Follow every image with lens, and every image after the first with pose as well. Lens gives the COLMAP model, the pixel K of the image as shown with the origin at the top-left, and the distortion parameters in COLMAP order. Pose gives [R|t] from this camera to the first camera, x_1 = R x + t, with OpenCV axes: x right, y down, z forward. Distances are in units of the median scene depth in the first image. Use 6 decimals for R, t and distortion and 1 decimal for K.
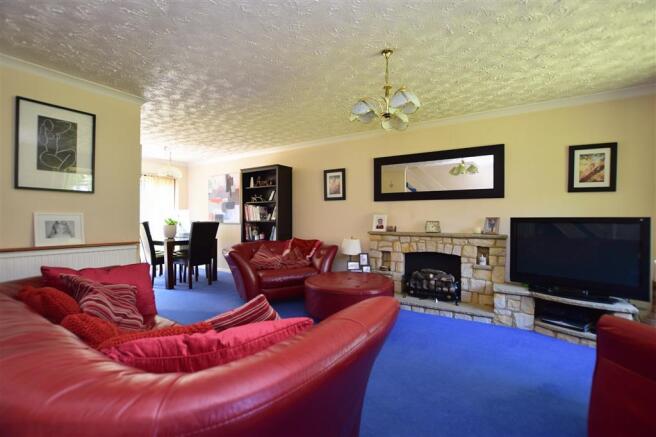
lens RADIAL K [[308.6, 0, 330.4], [0, 308.6, 222.9], [0, 0, 1]] dist [-0.027297, 0.000724]
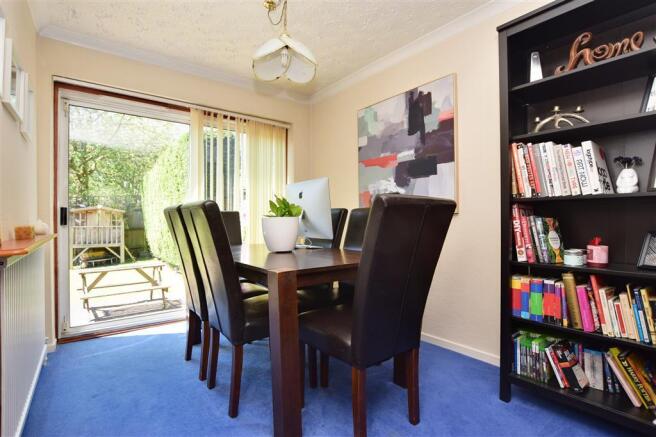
lens RADIAL K [[301.6, 0, 329.6], [0, 301.6, 219.4], [0, 0, 1]] dist [-0.001285, -0.000051]
pose [[0.956303, -0.014932, -0.291997, -0.329173], [0.011531, 0.999844, -0.013363, 0.013018], [0.292151, 0.009412, 0.956326, 0.606419]]
